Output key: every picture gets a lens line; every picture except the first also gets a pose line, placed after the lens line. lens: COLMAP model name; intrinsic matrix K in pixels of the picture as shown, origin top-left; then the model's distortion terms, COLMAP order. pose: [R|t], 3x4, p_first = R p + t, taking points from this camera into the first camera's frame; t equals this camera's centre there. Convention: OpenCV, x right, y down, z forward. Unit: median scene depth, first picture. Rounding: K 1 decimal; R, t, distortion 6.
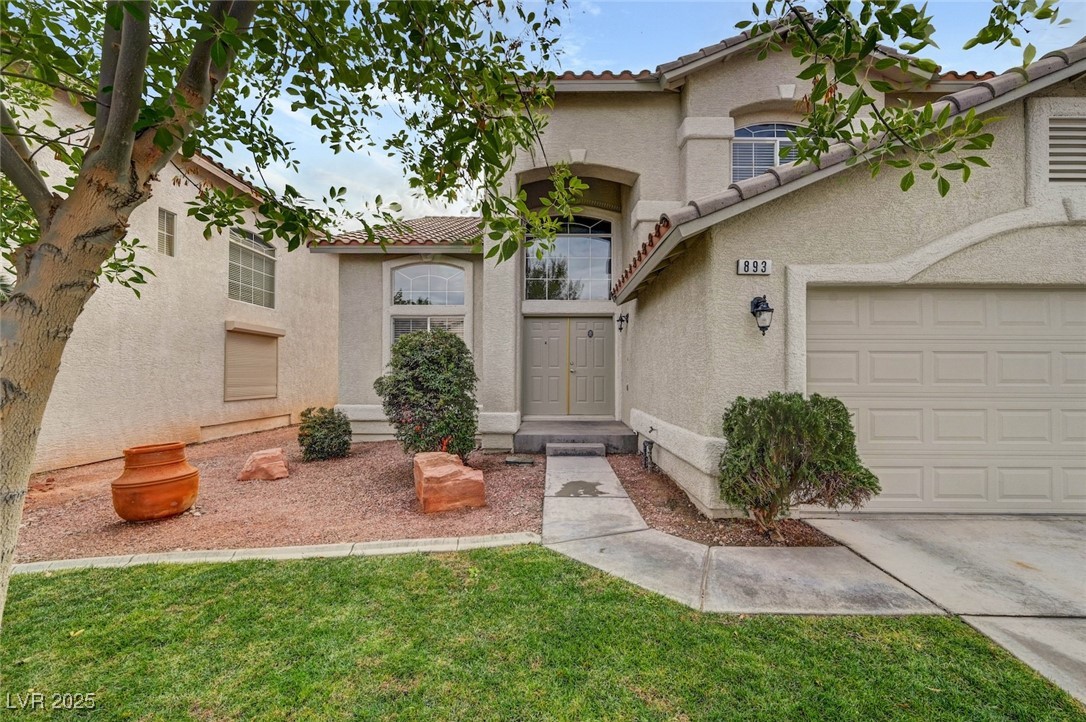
lens RADIAL K [[454.0, 0, 543.0], [0, 454.0, 361.0], [0, 0, 1]] dist [-0.002948, 0.000191]
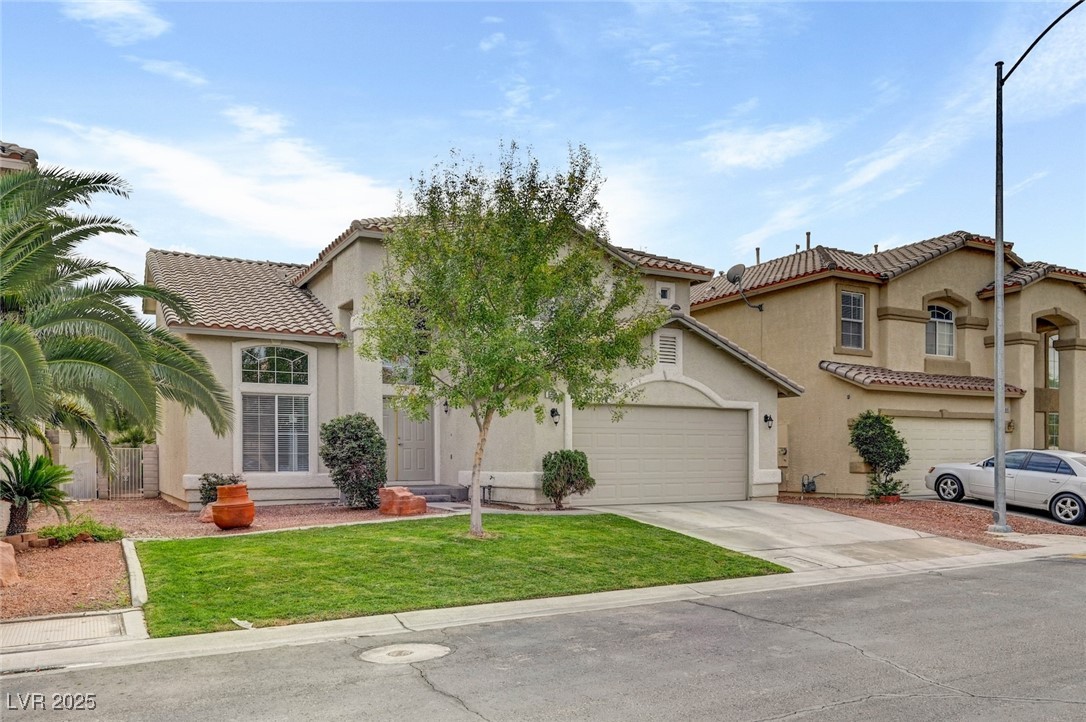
lens RADIAL K [[756.9, 0, 543.0], [0, 756.9, 361.0], [0, 0, 1]] dist [0.000330, 0.000002]
pose [[0.875525, 0.055563, 0.479968, -1.454514], [-0.009108, 0.995087, -0.098580, -0.005610], [-0.483088, 0.081938, 0.871730, -2.374726]]
